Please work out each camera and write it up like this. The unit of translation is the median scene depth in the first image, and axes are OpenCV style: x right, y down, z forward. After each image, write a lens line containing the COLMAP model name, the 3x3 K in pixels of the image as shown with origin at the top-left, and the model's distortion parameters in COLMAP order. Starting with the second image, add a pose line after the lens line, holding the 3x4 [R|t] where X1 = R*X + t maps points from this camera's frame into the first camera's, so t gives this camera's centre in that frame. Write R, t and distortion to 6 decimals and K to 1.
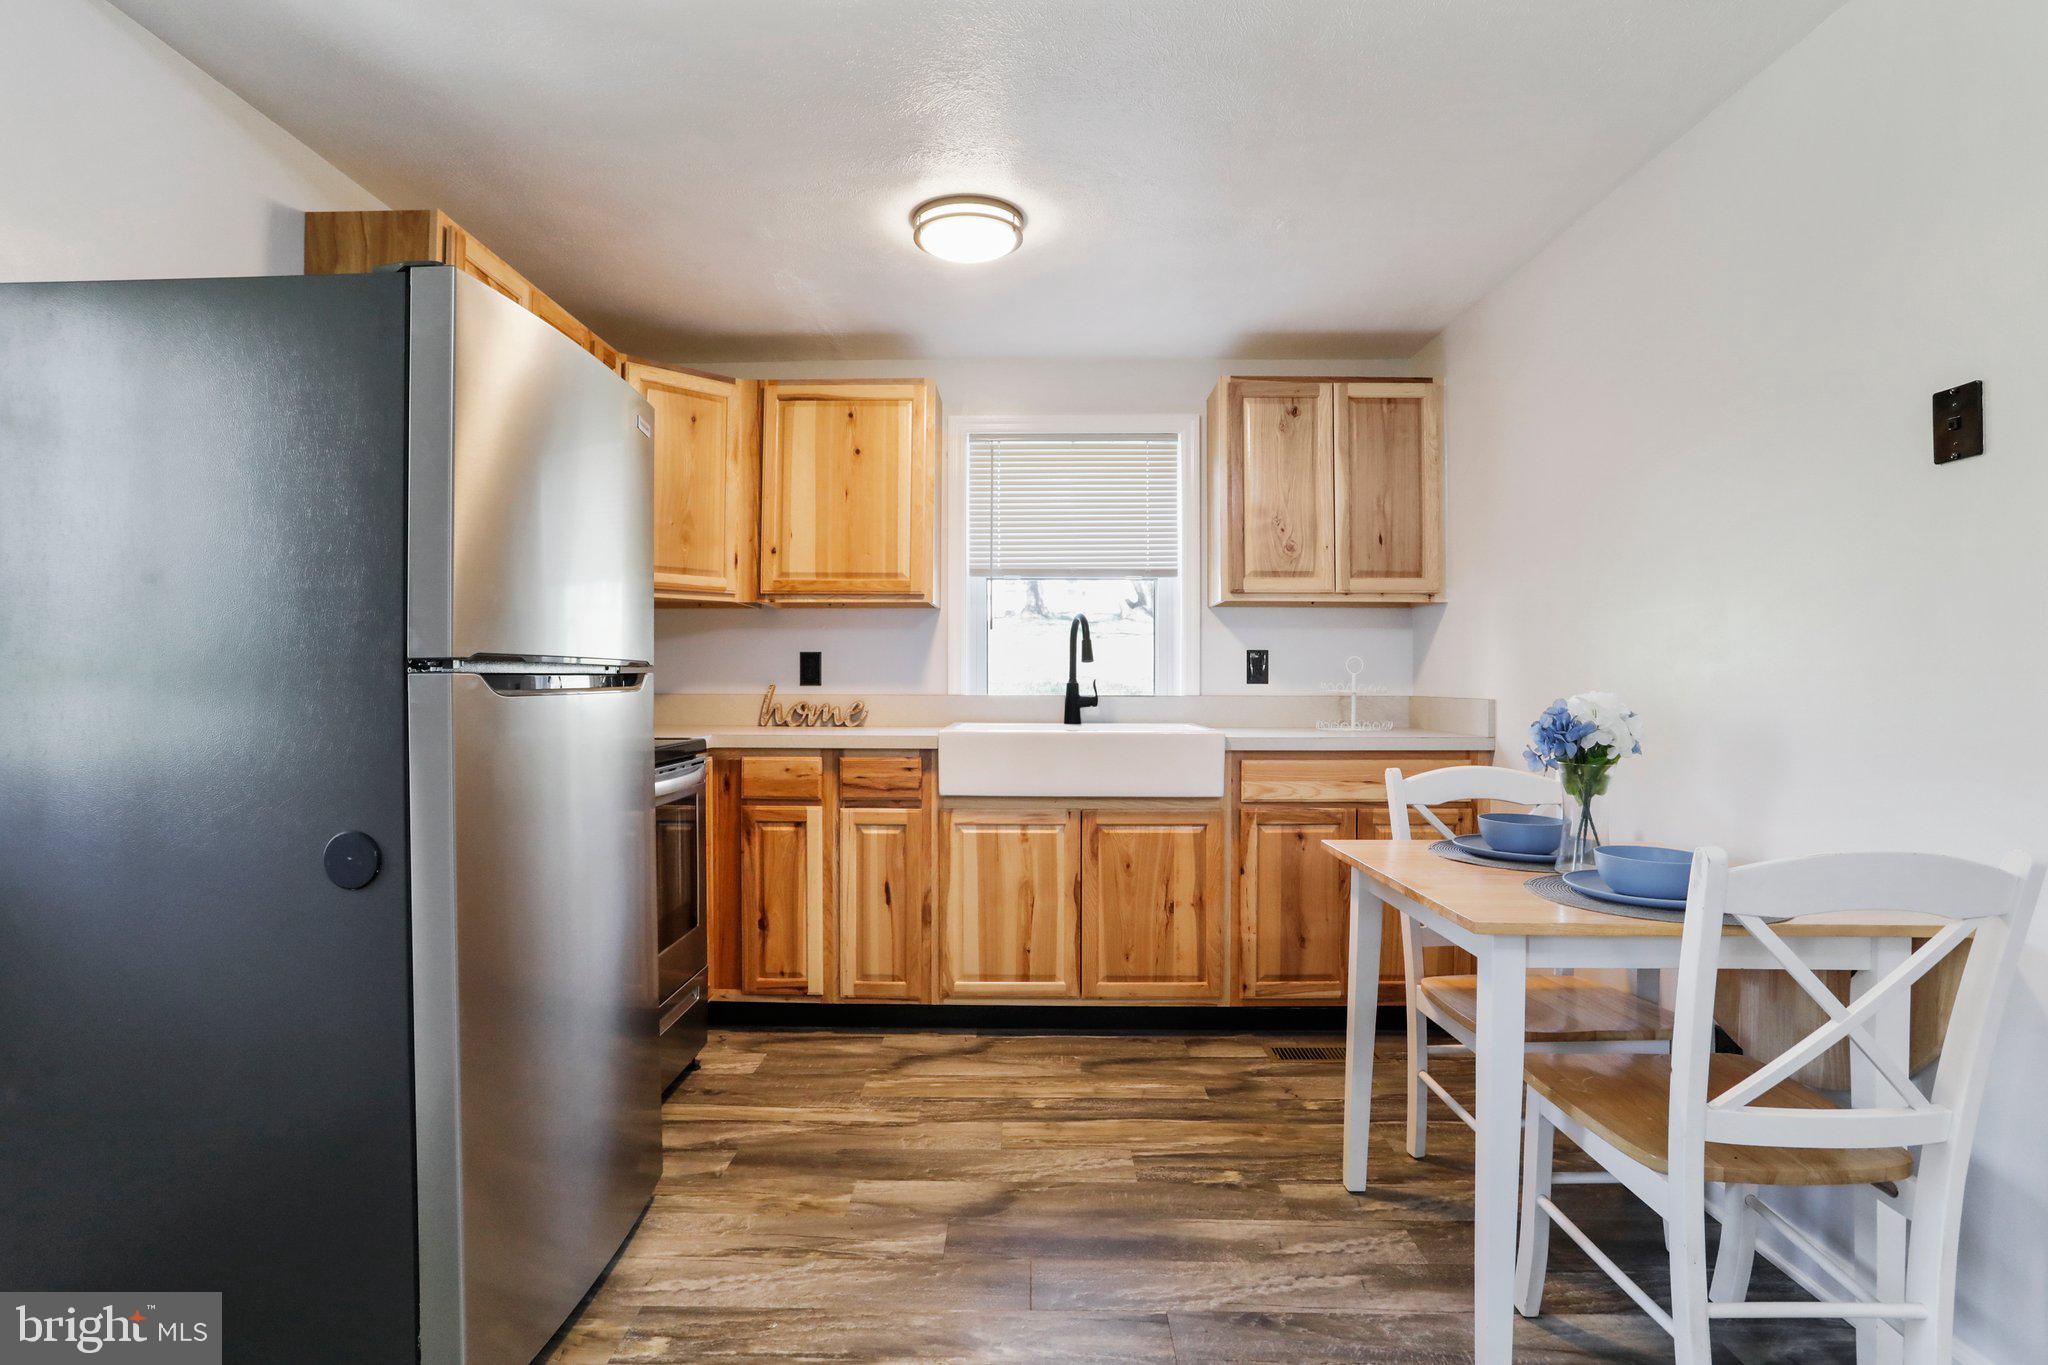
lens RADIAL K [[1019.5, 0, 1014.1], [0, 1019.5, 675.5], [0, 0, 1]] dist [-0.072790, 0.043587]
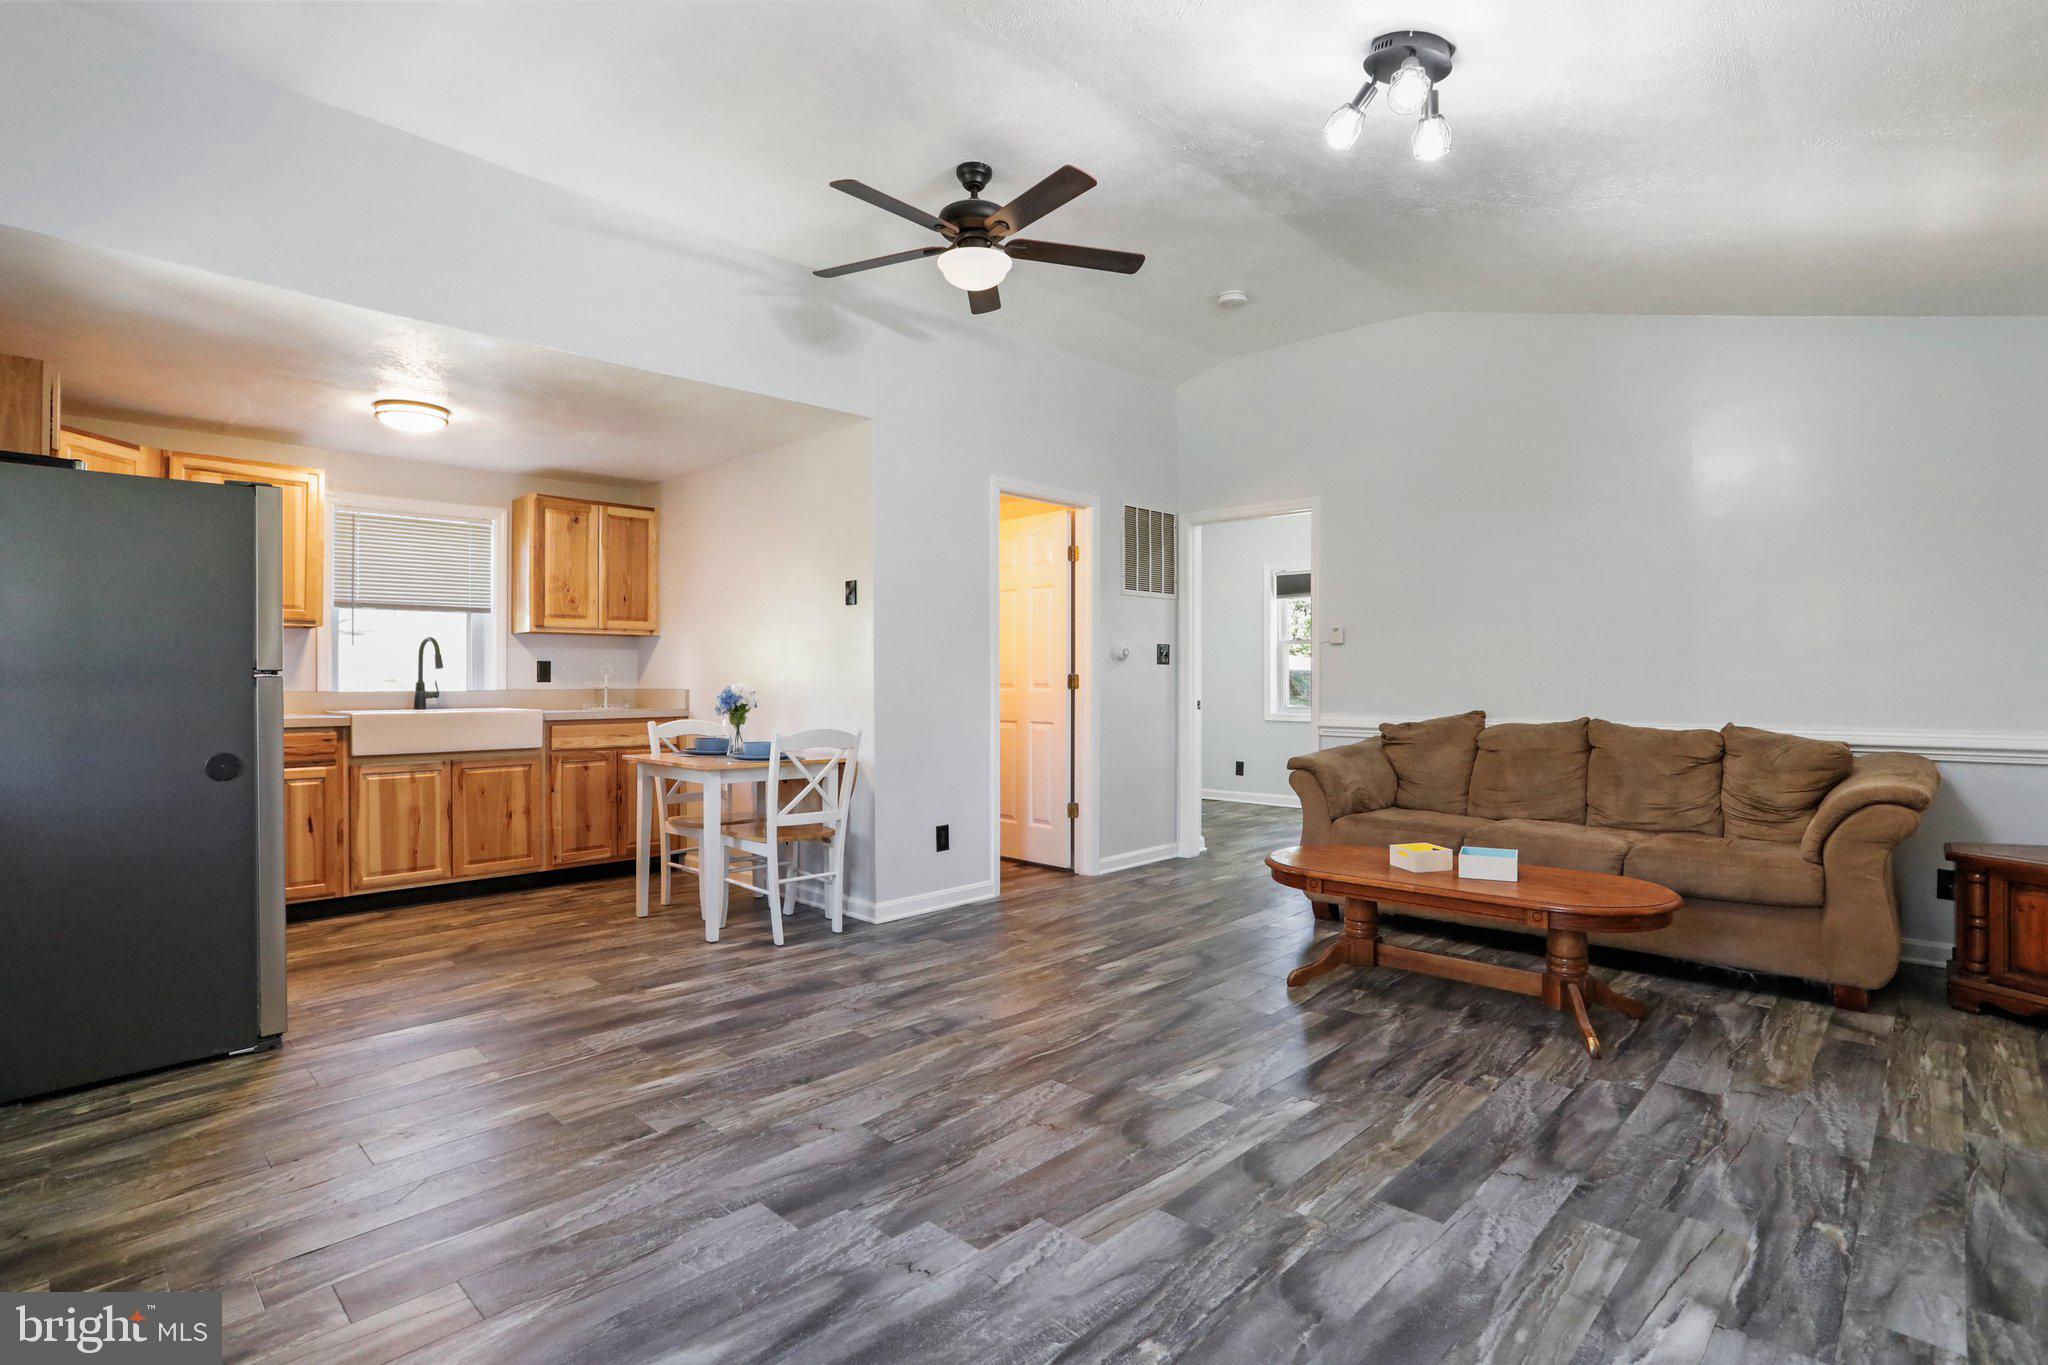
lens RADIAL K [[994.8, 0, 1020.5], [0, 994.8, 673.0], [0, 0, 1]] dist [-0.062664, 0.034105]
pose [[0.684443, 0.000496, 0.729067, -0.445630], [0.001466, 0.999997, -0.002056, -0.002079], [-0.729065, 0.002476, 0.684440, -0.719921]]
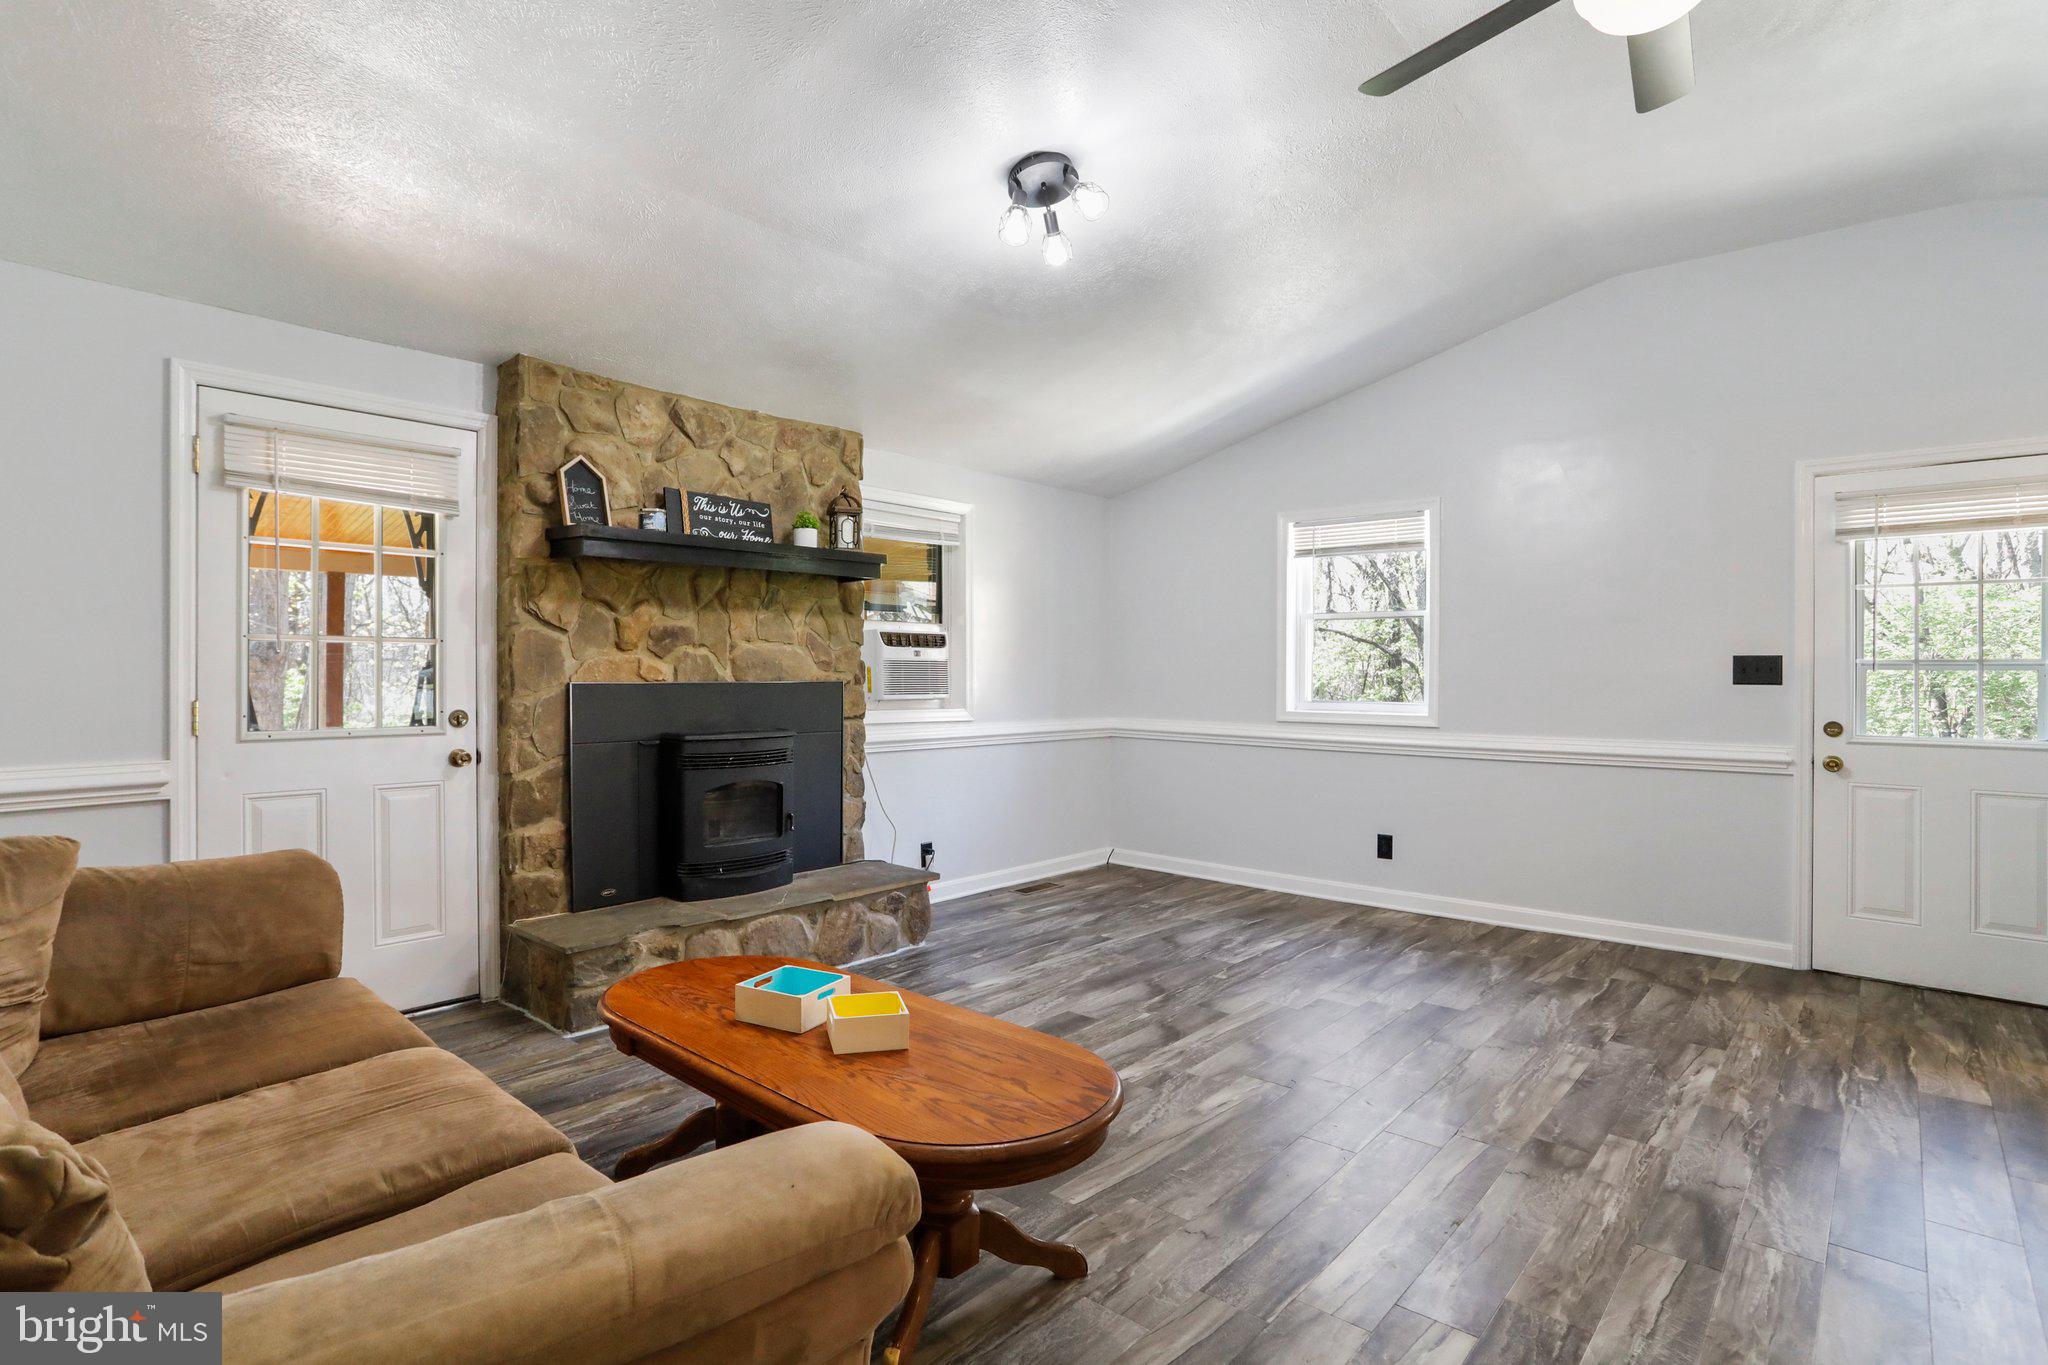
lens RADIAL K [[1020.3, 0, 1011.6], [0, 1020.3, 683.9], [0, 0, 1]] dist [-0.063241, 0.038626]
pose [[-0.657905, 0.001652, -0.753099, 1.133922], [-0.006689, 0.999945, 0.008037, -0.024348], [0.753071, 0.010325, -0.657858, 0.231885]]
